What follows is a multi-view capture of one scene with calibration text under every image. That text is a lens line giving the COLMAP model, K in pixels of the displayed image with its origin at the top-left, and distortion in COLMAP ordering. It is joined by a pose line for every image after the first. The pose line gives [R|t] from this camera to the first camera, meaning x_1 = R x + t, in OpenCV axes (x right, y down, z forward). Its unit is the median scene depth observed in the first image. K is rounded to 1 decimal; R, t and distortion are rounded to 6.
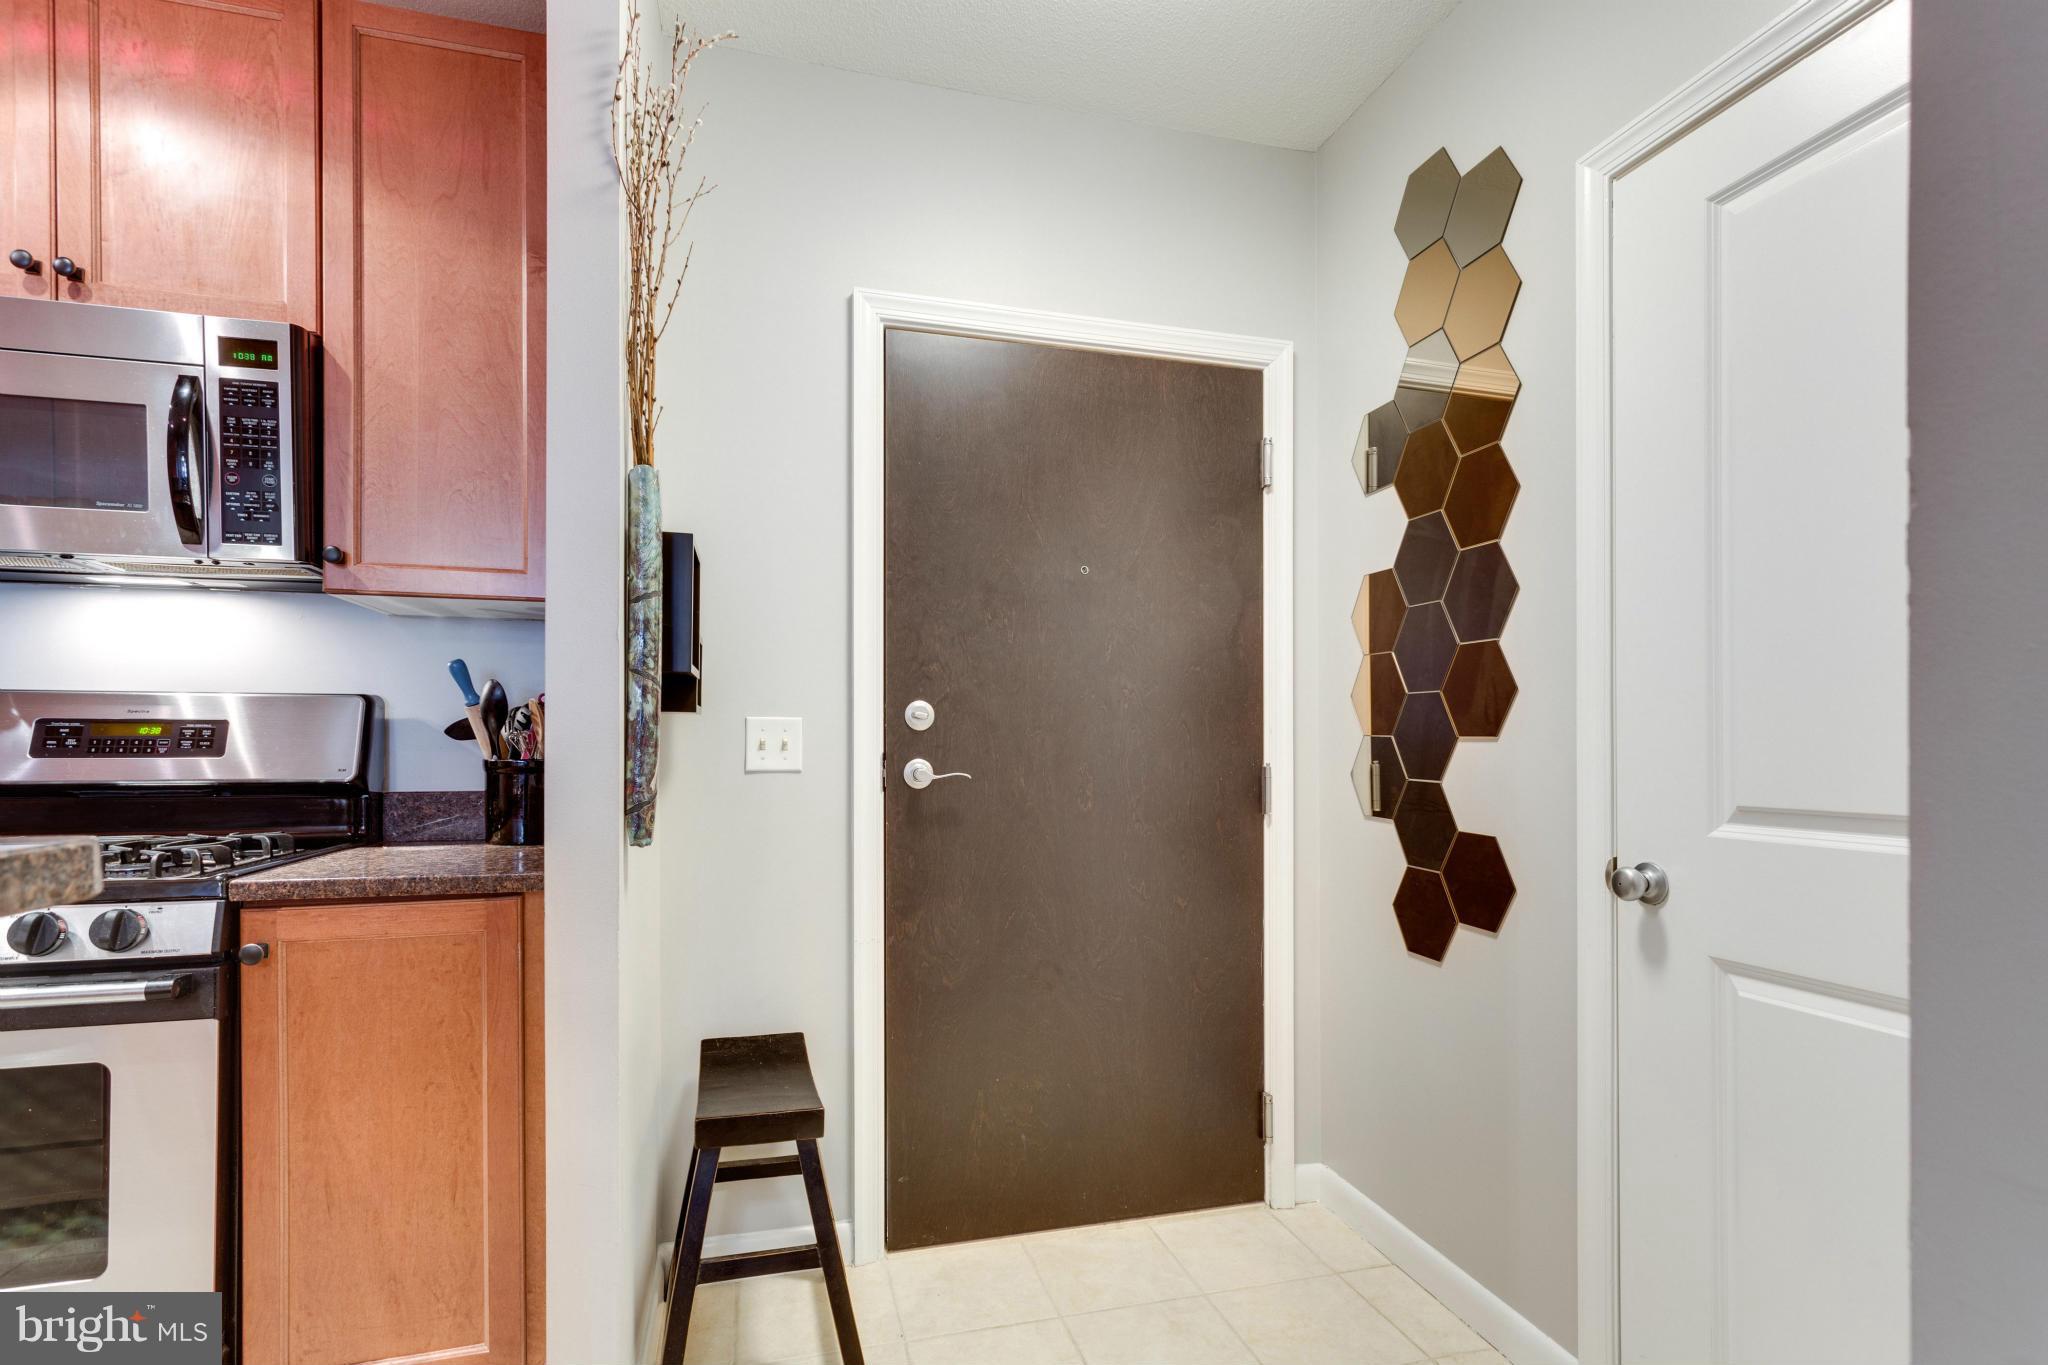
lens RADIAL K [[999.4, 0, 1043.7], [0, 999.4, 741.8], [0, 0, 1]] dist [-0.000919, 0.003852]
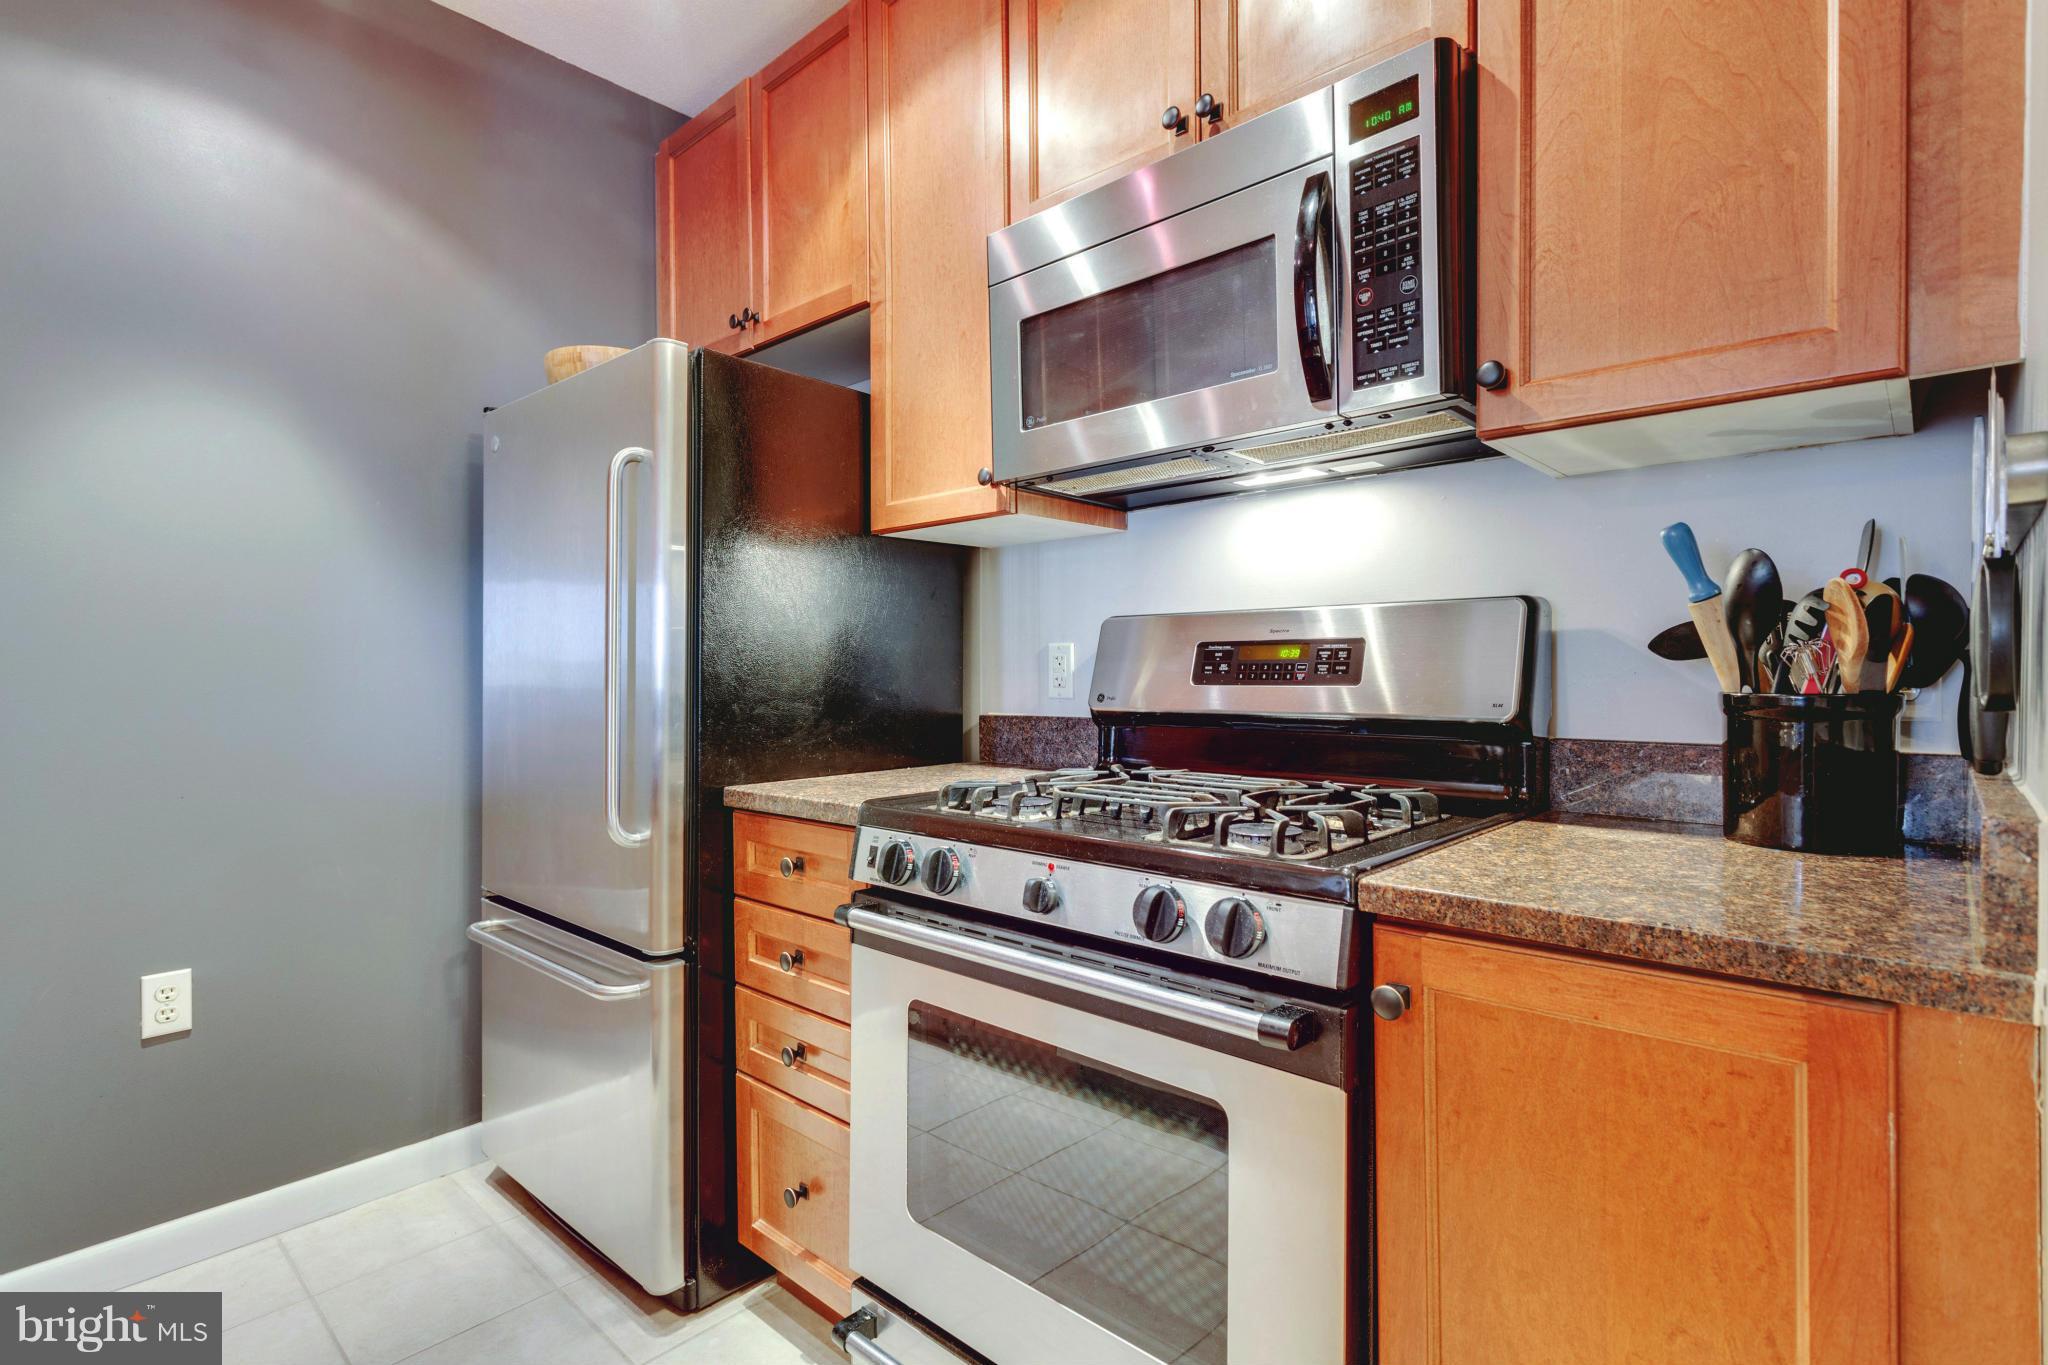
lens RADIAL K [[999.4, 0, 1022.1], [0, 999.4, 681.2], [0, 0, 1]] dist [-0.000919, 0.003852]
pose [[0.518079, 0.004643, -0.855320, -0.318949], [0.007018, 0.999929, 0.009679, 0.002918], [0.855304, -0.011018, 0.518010, 0.409179]]
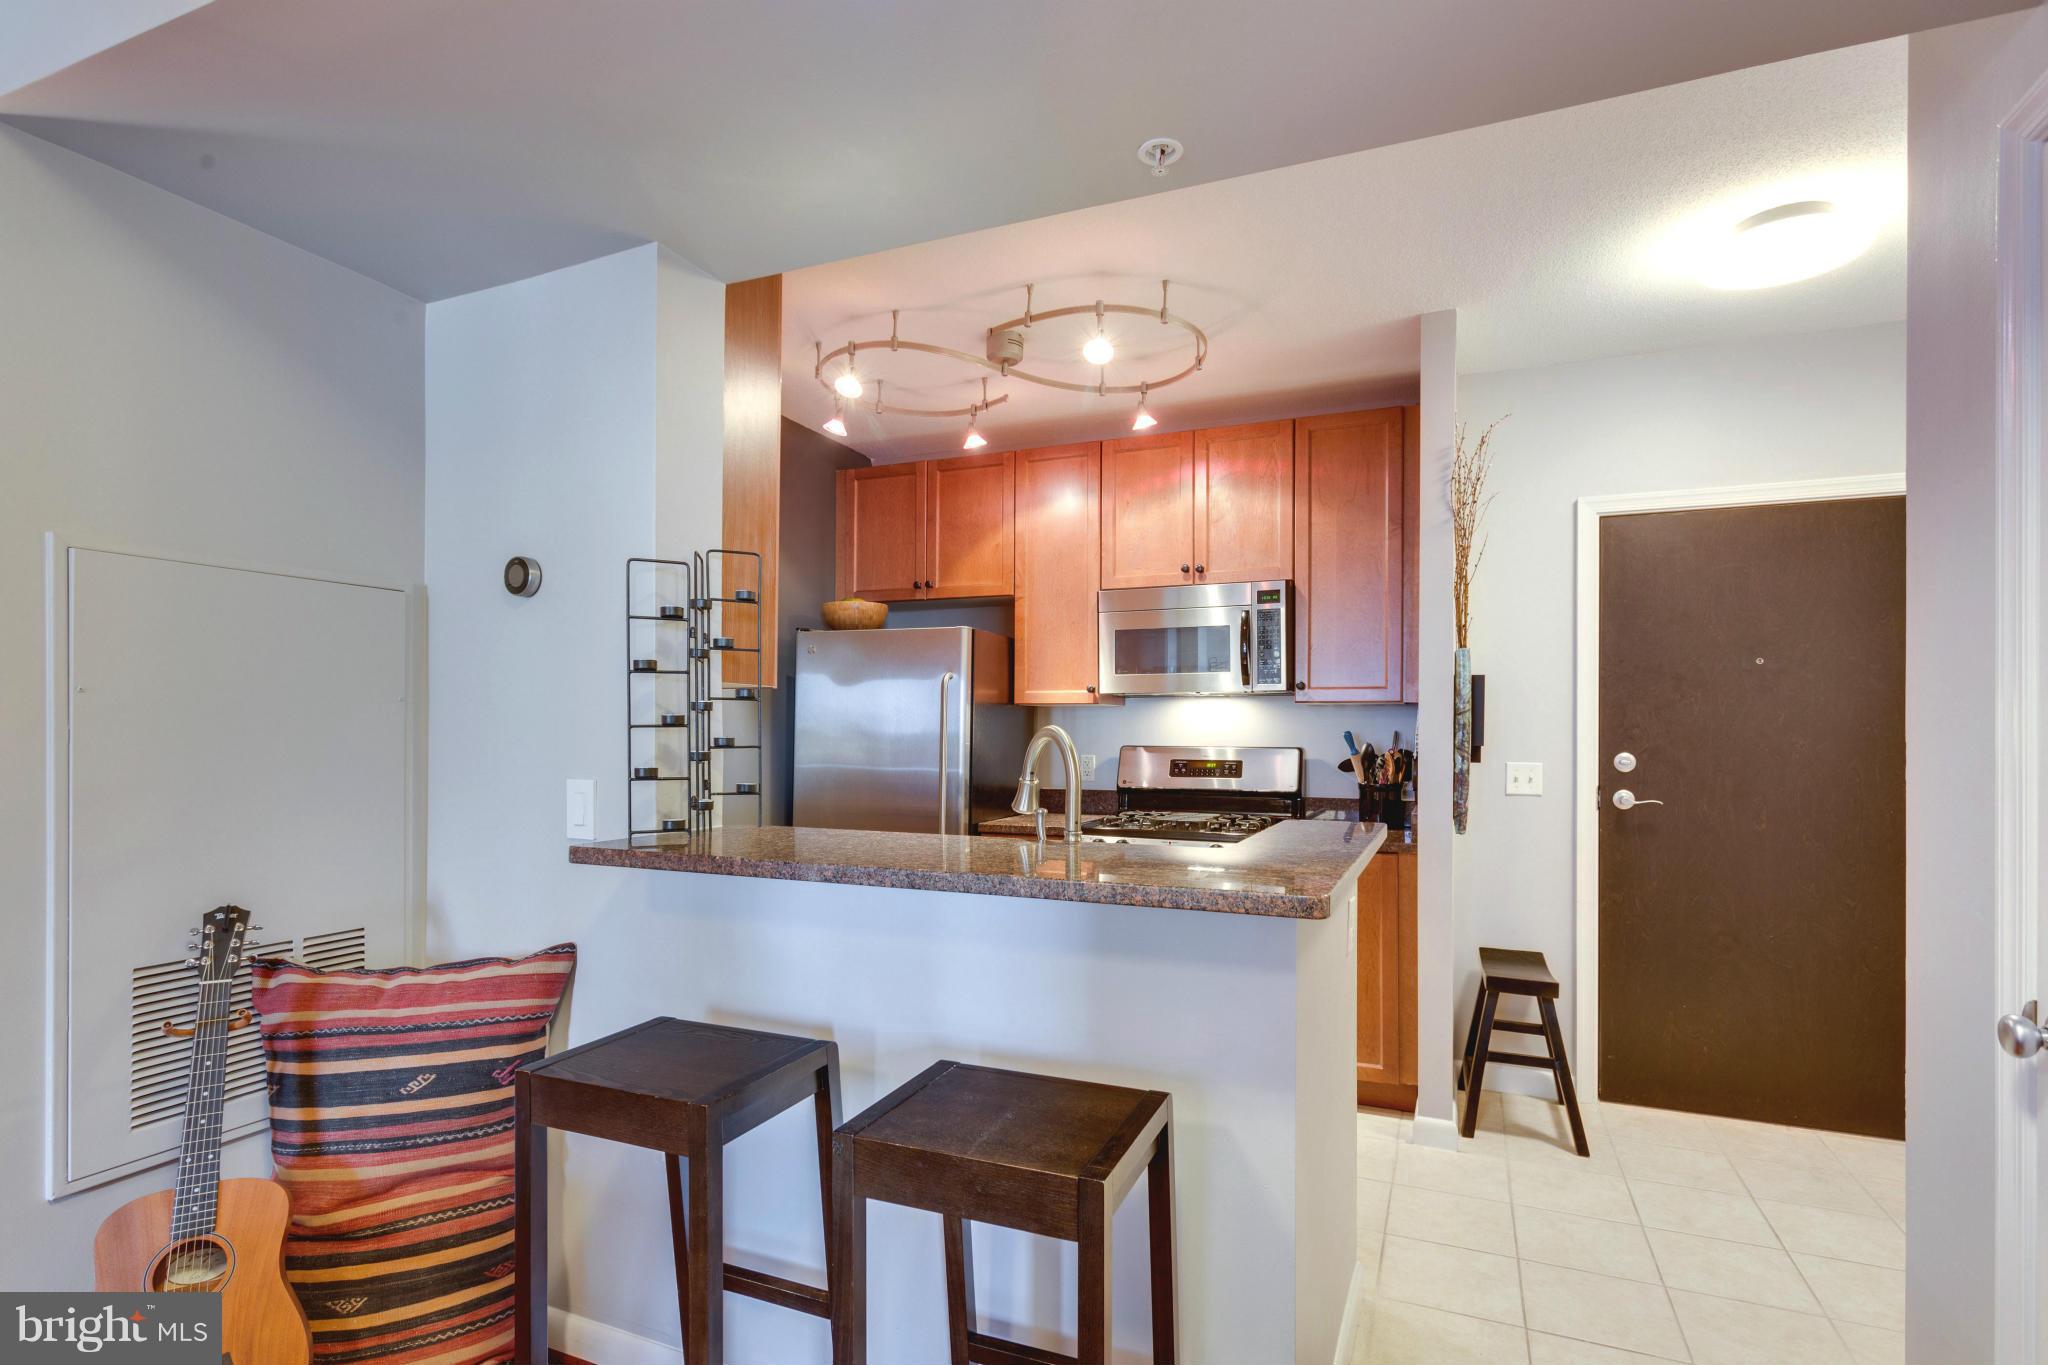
lens RADIAL K [[999.4, 0, 1030.3], [0, 999.4, 736.0], [0, 0, 1]] dist [-0.000919, 0.003852]
pose [[0.772276, 0.004587, -0.635270, 0.188980], [-0.002185, 0.999987, 0.004564, -0.091261], [0.635283, -0.002136, 0.772277, -1.000675]]
